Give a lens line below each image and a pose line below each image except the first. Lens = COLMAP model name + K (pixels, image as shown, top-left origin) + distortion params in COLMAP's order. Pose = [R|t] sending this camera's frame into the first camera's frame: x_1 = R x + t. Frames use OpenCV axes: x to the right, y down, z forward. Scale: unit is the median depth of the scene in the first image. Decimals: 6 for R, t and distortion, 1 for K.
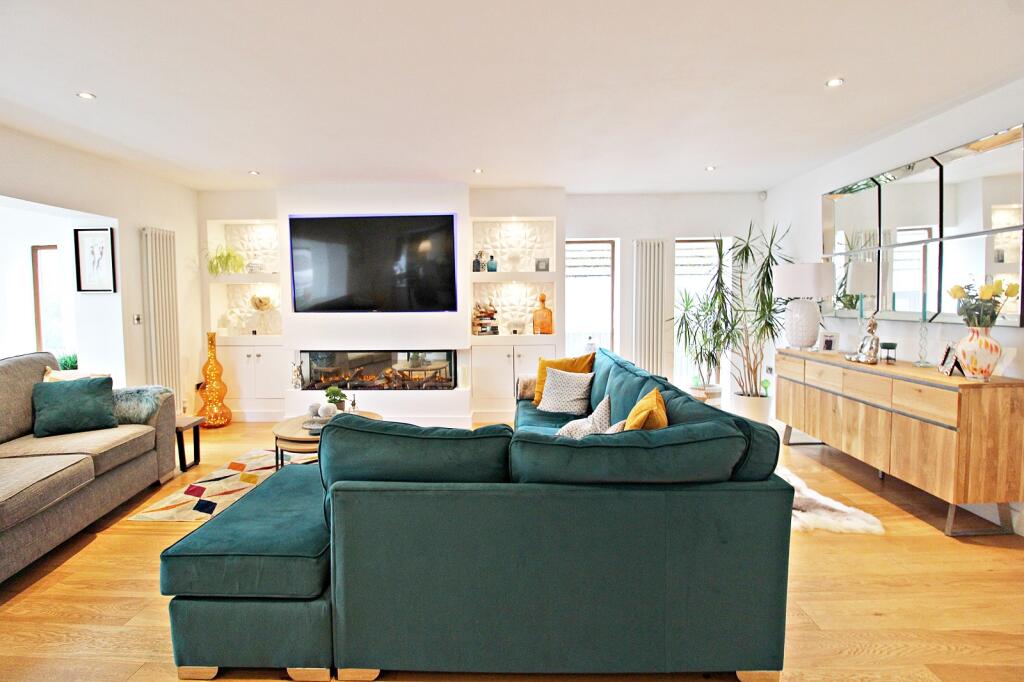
lens RADIAL K [[474.8, 0, 519.9], [0, 474.8, 325.0], [0, 0, 1]] dist [-0.002754, -0.001213]
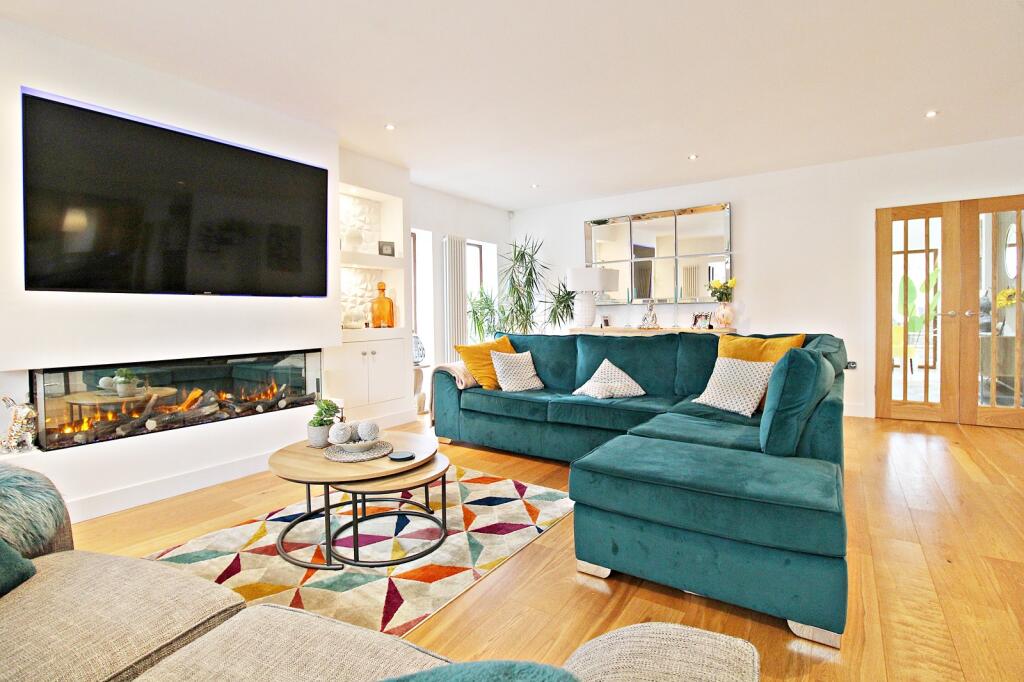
lens RADIAL K [[474.8, 0, 519.9], [0, 474.8, 325.0], [0, 0, 1]] dist [-0.002754, -0.001213]
pose [[0.536071, -0.021072, 0.843910, -0.591476], [0.052256, 0.998600, -0.008260, 0.036826], [-0.842554, 0.048527, 0.536421, 0.325866]]
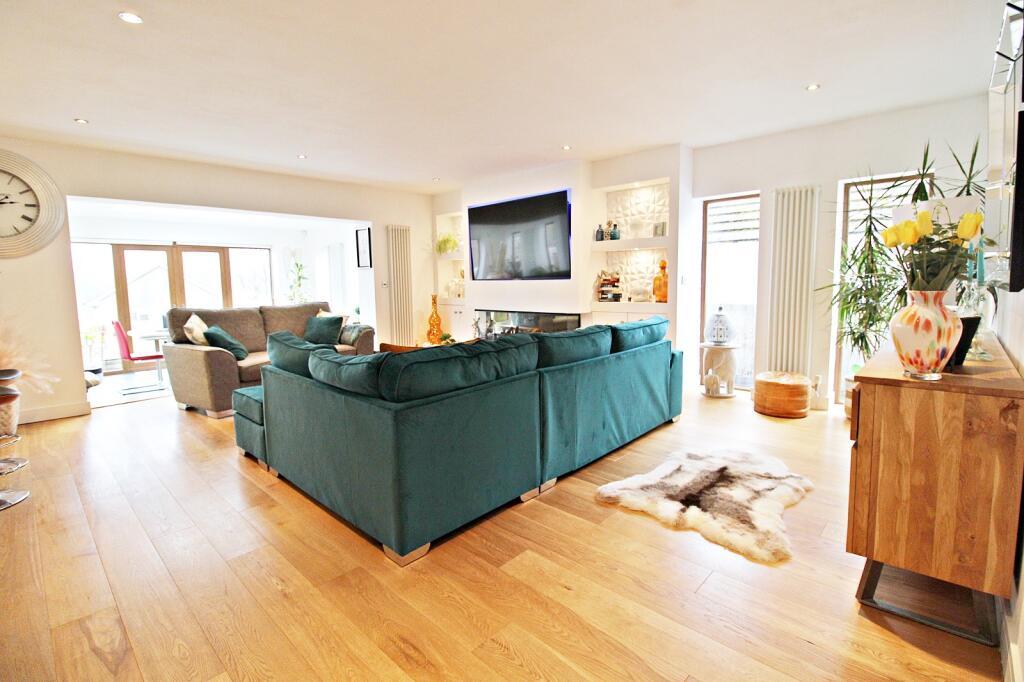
lens RADIAL K [[474.8, 0, 519.9], [0, 474.8, 325.0], [0, 0, 1]] dist [-0.002754, -0.001213]
pose [[0.747190, 0.058561, -0.662026, 0.495478], [-0.021919, 0.997740, 0.063519, 0.010314], [0.664249, -0.032950, 0.746785, 0.094446]]
